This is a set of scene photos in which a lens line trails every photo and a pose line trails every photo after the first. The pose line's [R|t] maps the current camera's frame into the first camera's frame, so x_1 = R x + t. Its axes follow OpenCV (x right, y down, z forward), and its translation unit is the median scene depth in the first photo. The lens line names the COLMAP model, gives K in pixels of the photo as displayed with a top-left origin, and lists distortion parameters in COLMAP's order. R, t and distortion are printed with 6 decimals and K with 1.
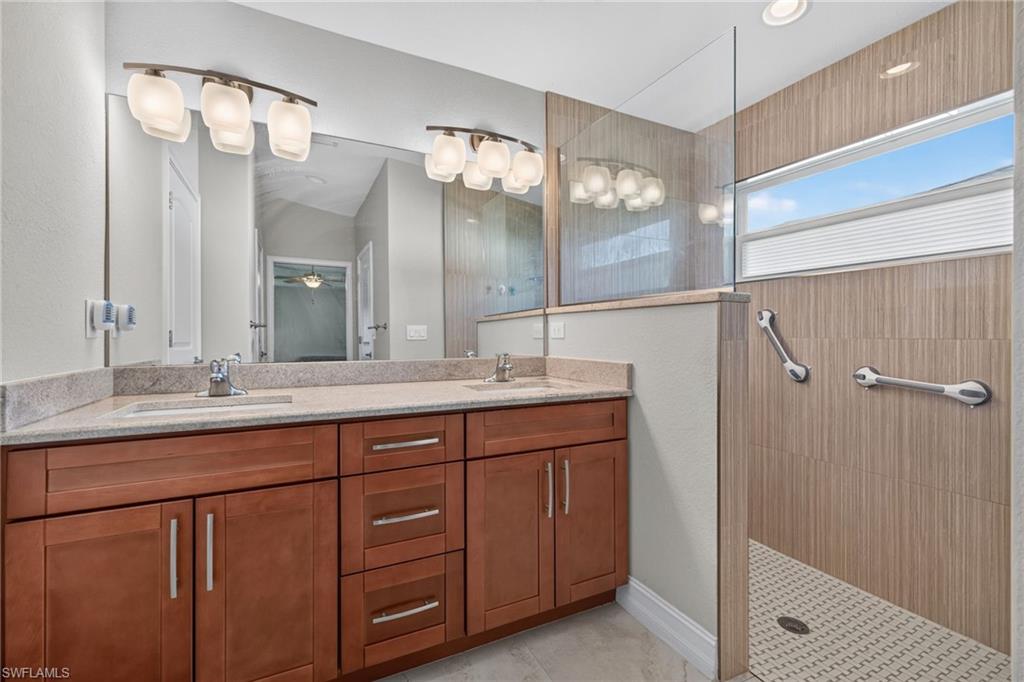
lens RADIAL K [[460.8, 0, 510.1], [0, 460.8, 336.3], [0, 0, 1]] dist [0.001729, 0.000143]
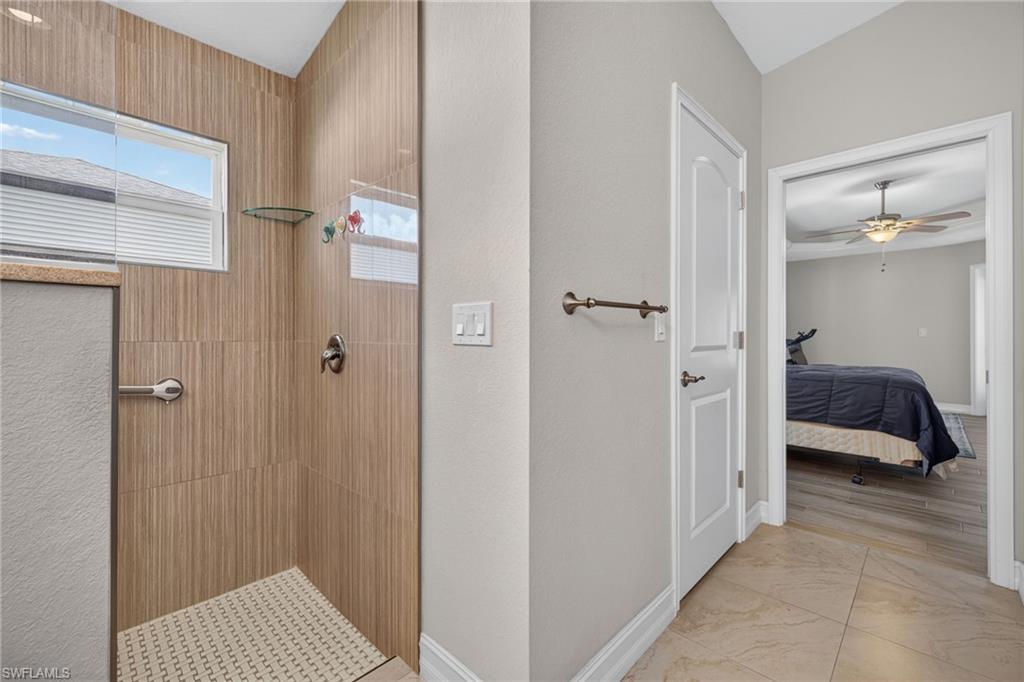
lens RADIAL K [[460.8, 0, 510.1], [0, 460.8, 336.3], [0, 0, 1]] dist [0.001729, 0.000143]
pose [[-0.378986, -0.001054, 0.925402, -0.326345], [0.001219, 0.999998, 0.001638, -0.006270], [-0.925402, 0.001748, -0.378984, 0.667732]]
